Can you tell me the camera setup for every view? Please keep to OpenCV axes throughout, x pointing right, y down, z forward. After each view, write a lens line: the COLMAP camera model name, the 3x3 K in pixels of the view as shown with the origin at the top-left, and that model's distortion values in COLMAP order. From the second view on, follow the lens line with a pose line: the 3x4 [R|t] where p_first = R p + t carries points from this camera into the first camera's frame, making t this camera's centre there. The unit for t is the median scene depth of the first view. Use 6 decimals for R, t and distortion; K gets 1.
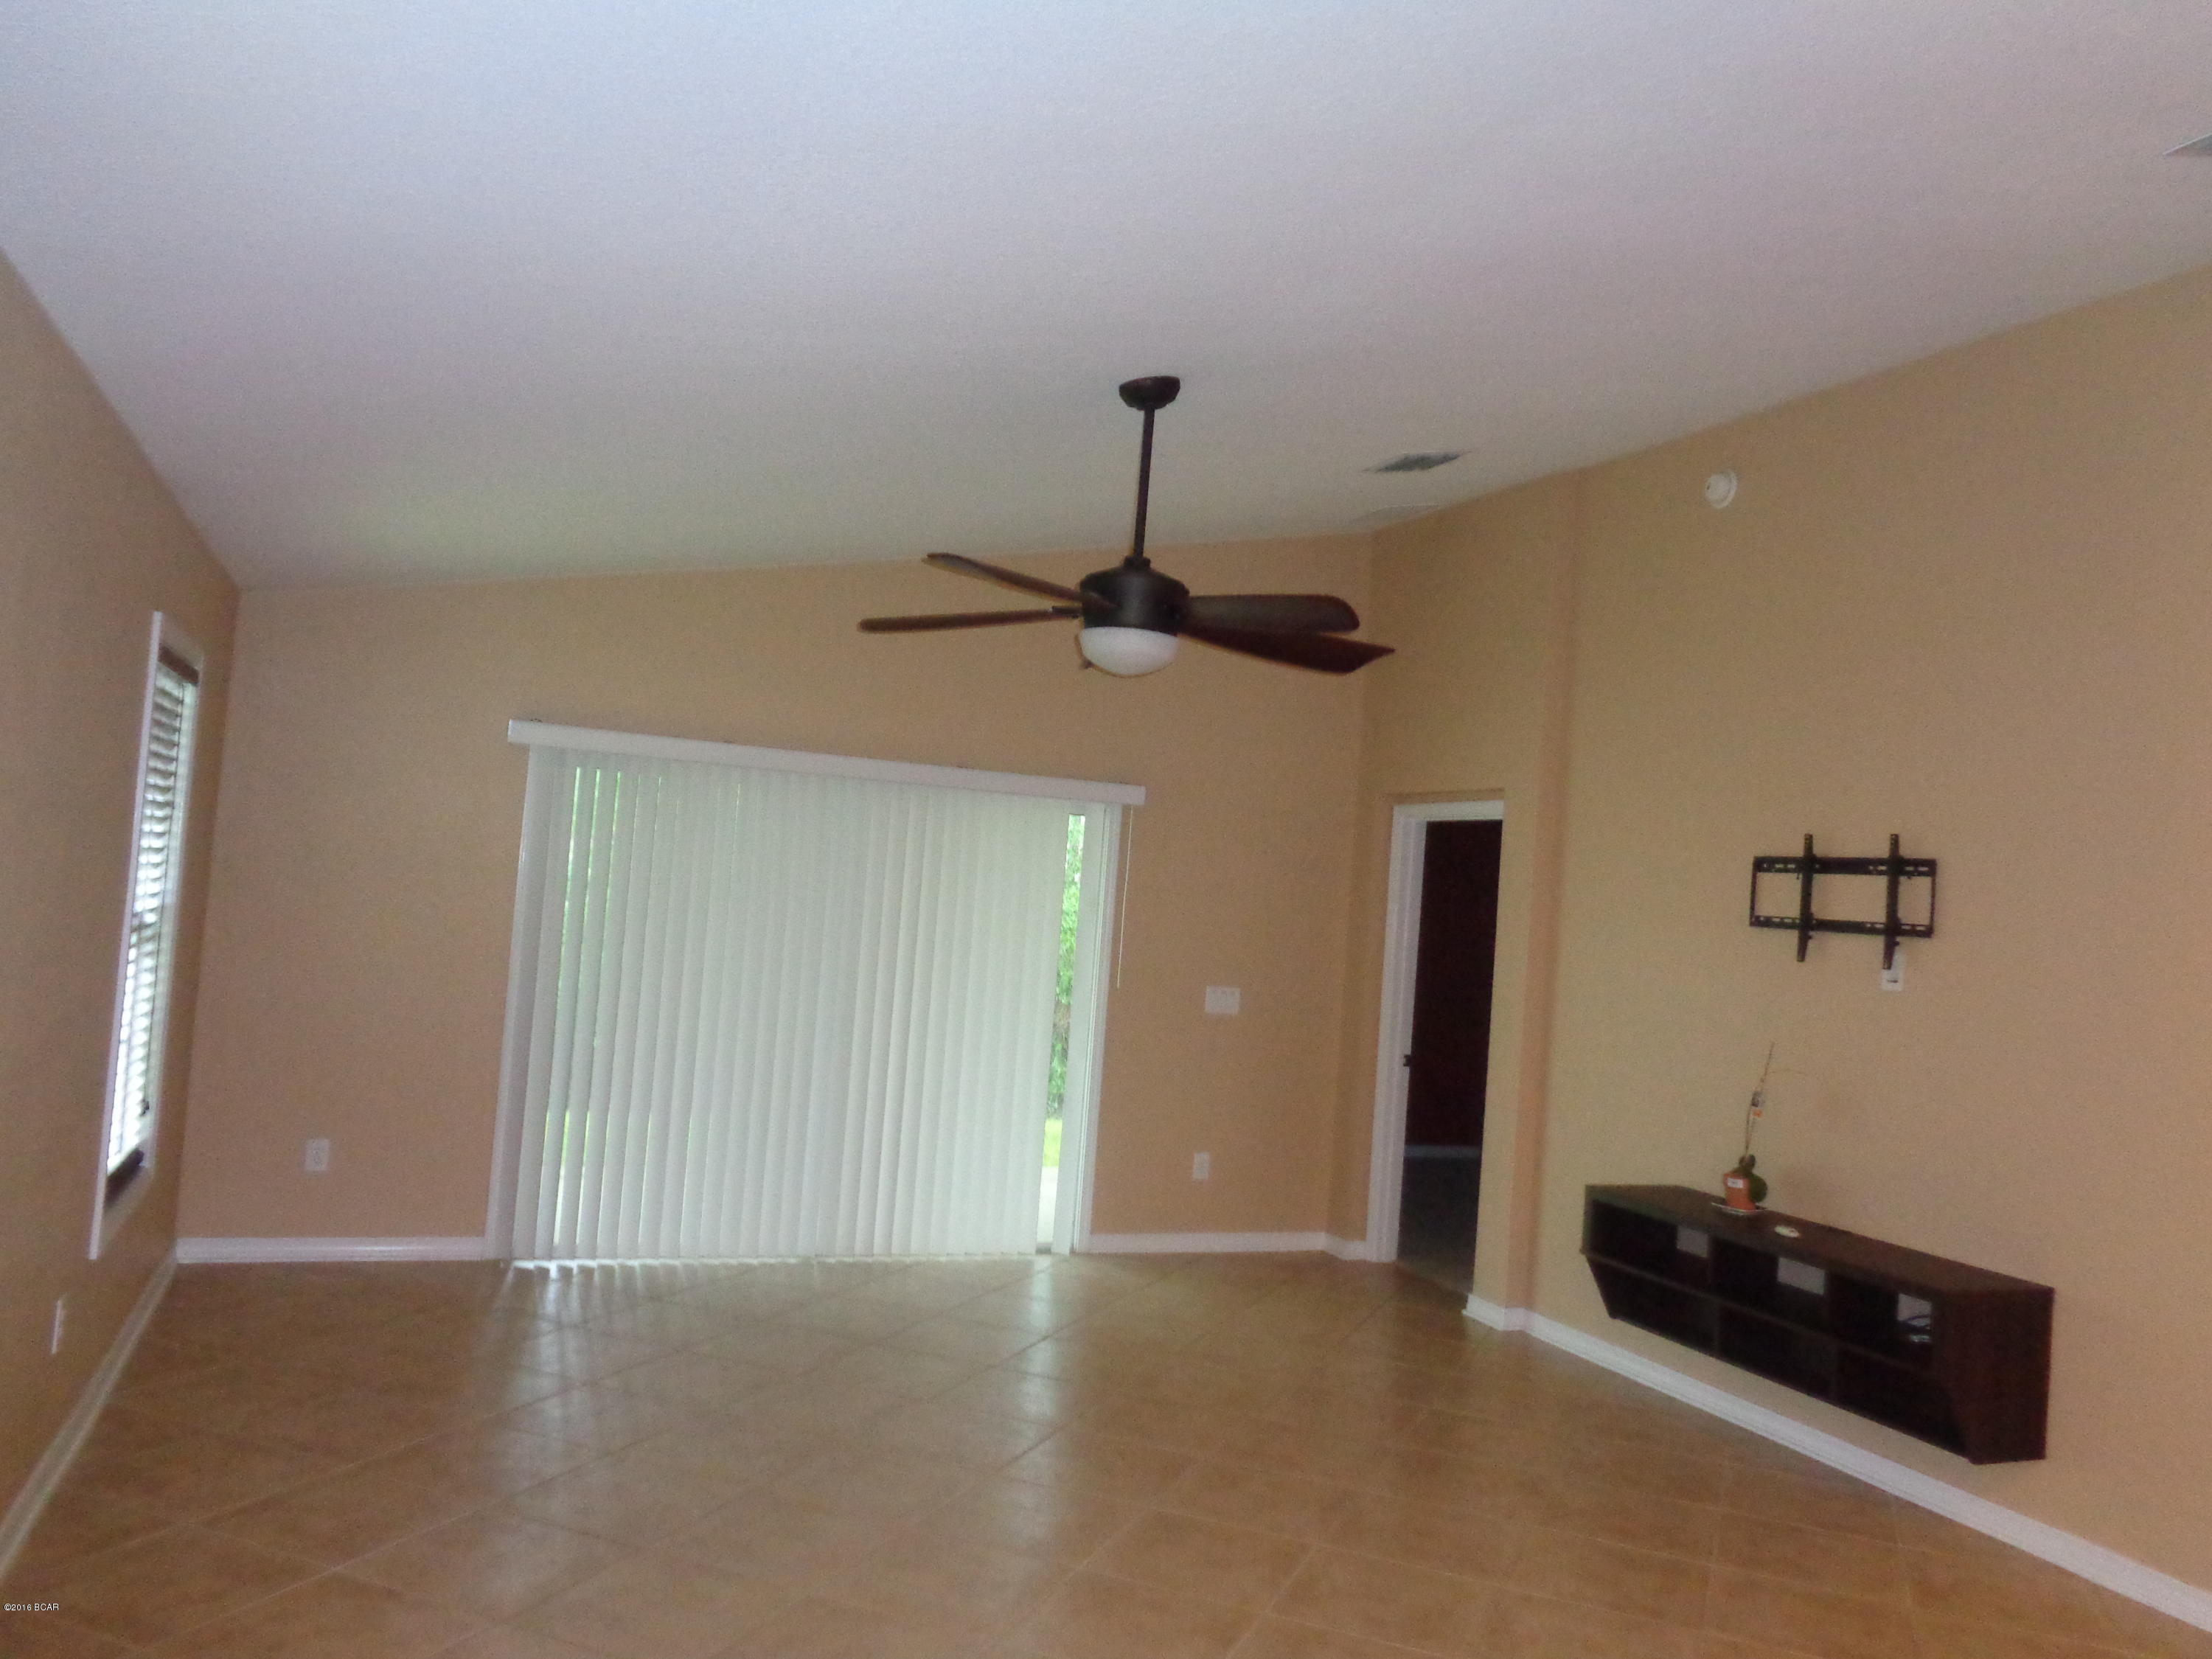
lens RADIAL K [[1657.4, 0, 1102.1], [0, 1657.4, 829.6], [0, 0, 1]] dist [0.004767, 0.001090]
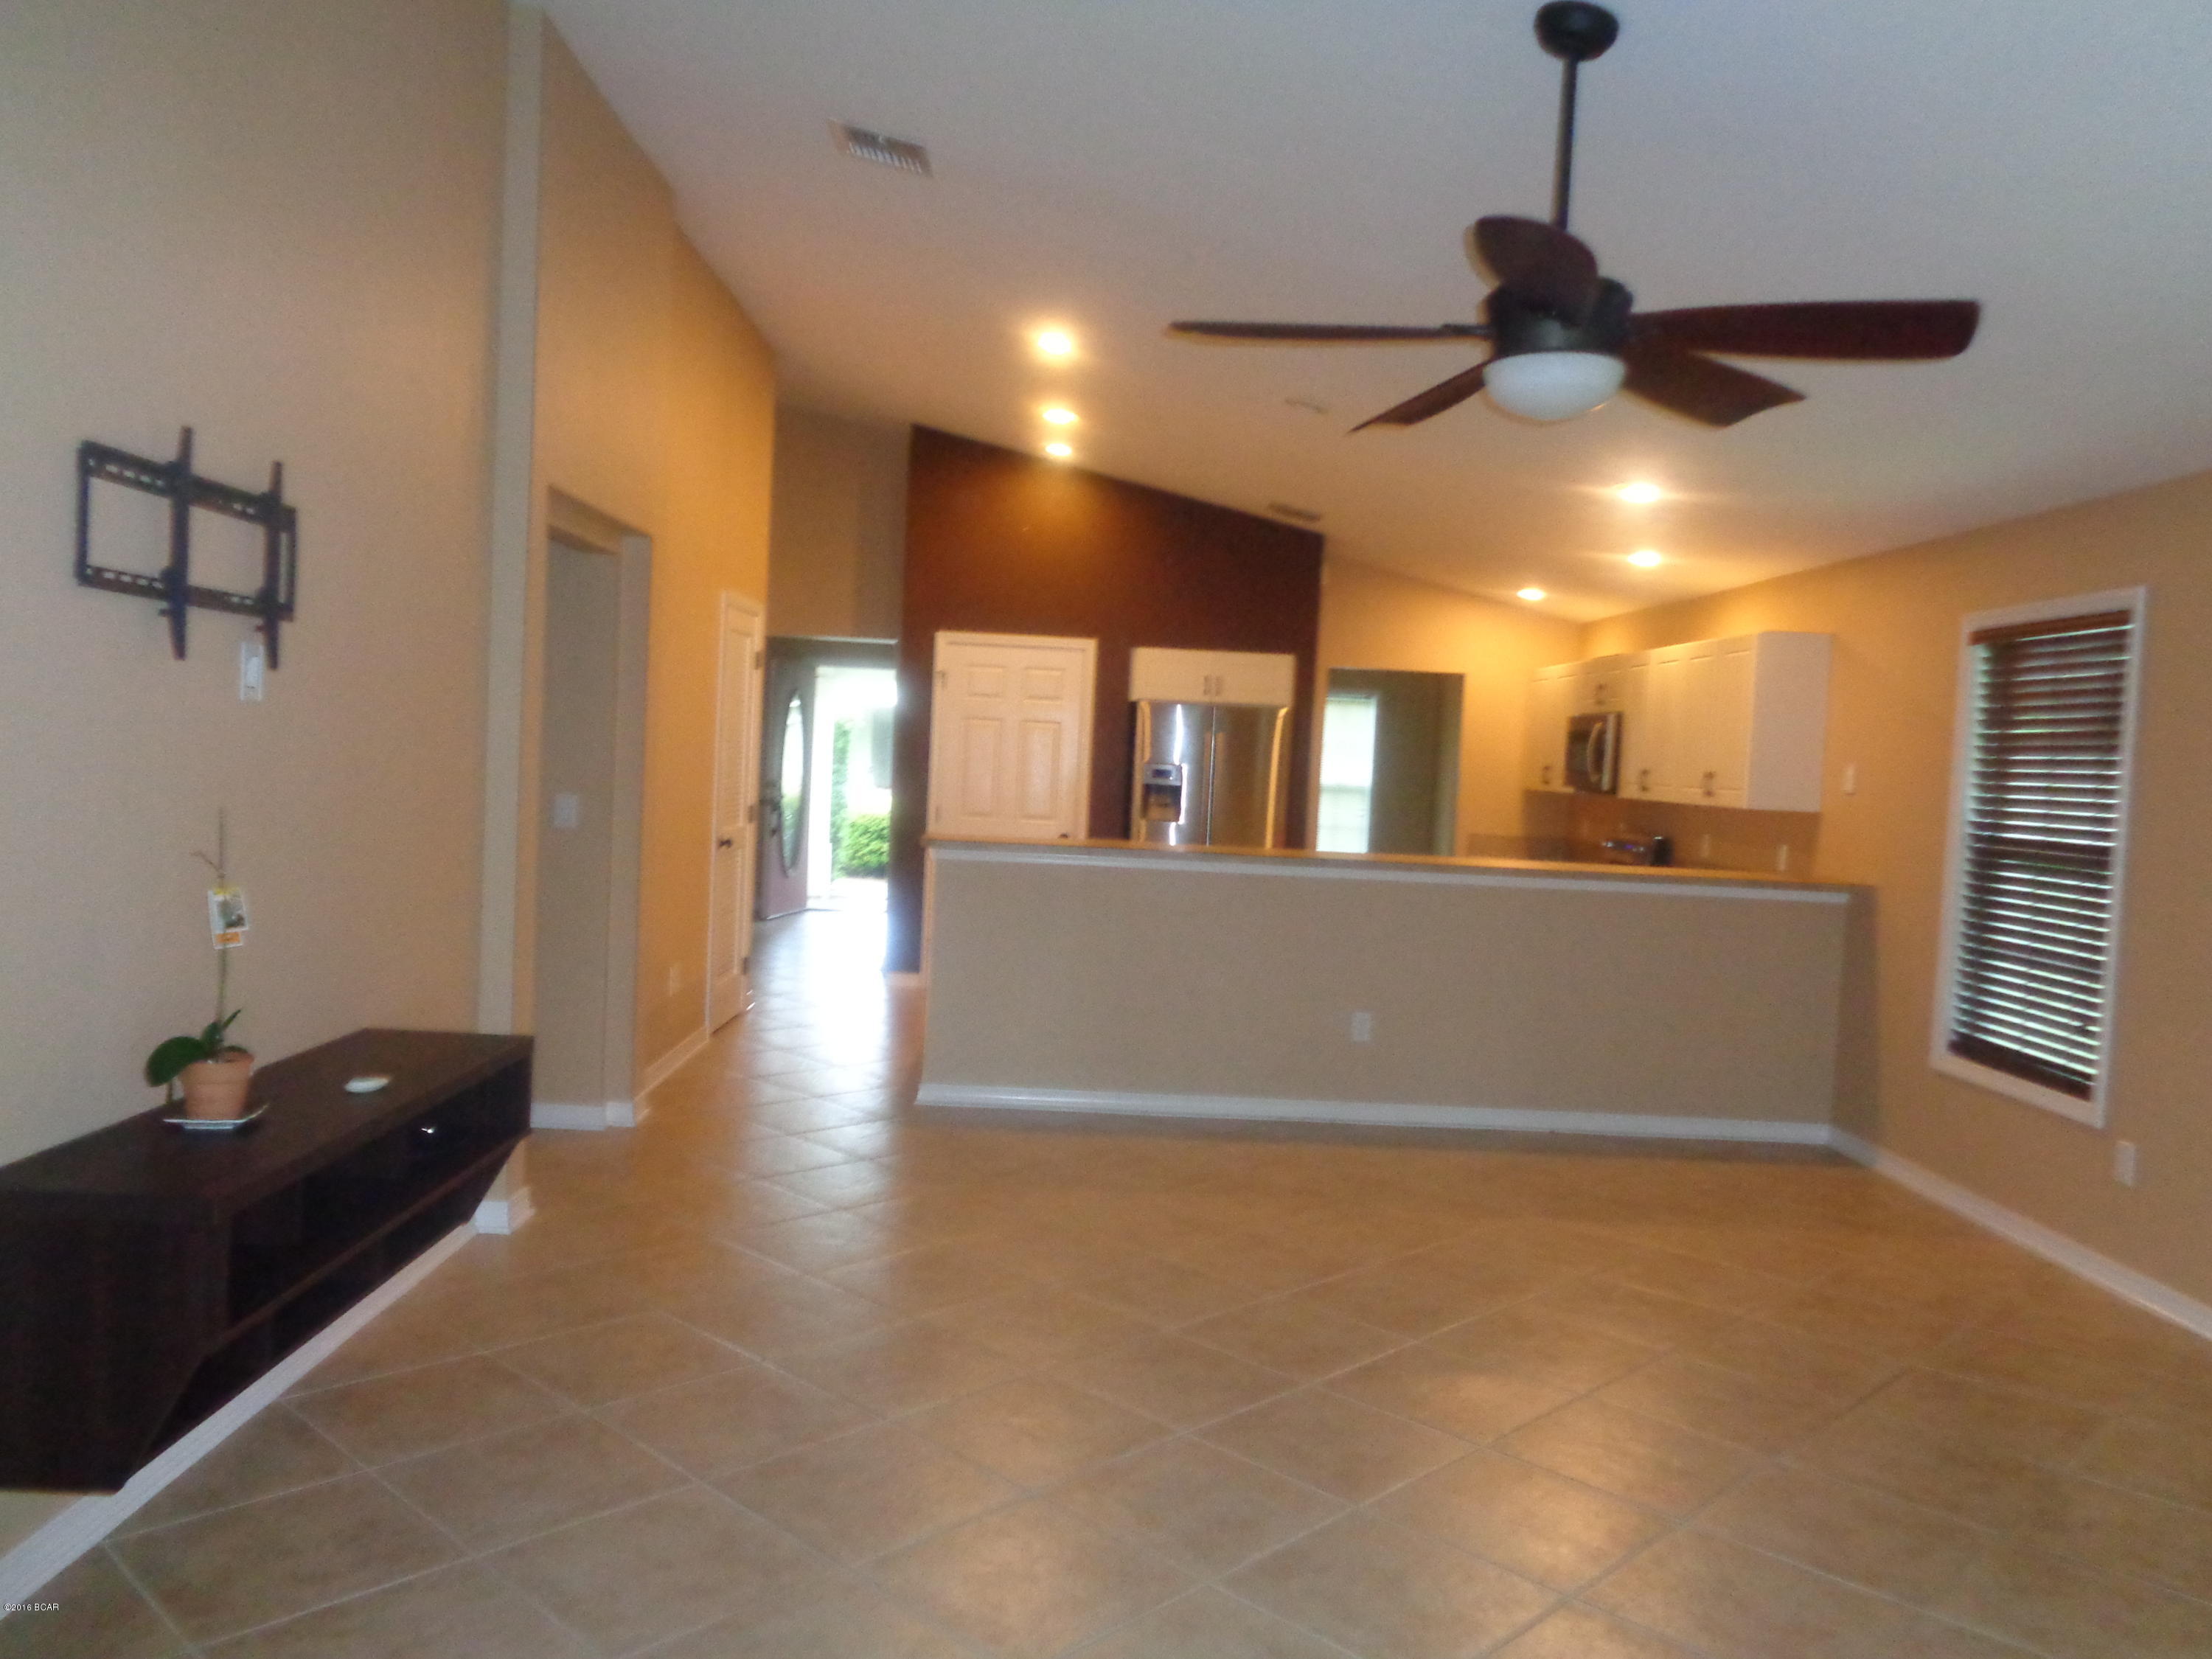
lens RADIAL K [[1657.4, 0, 1112.4], [0, 1657.4, 835.2], [0, 0, 1]] dist [0.004767, 0.001090]
pose [[-0.926660, -0.138690, 0.349381, -0.069609], [-0.132210, 0.990312, 0.042453, 0.070473], [-0.351884, -0.006852, -0.936018, 1.360911]]
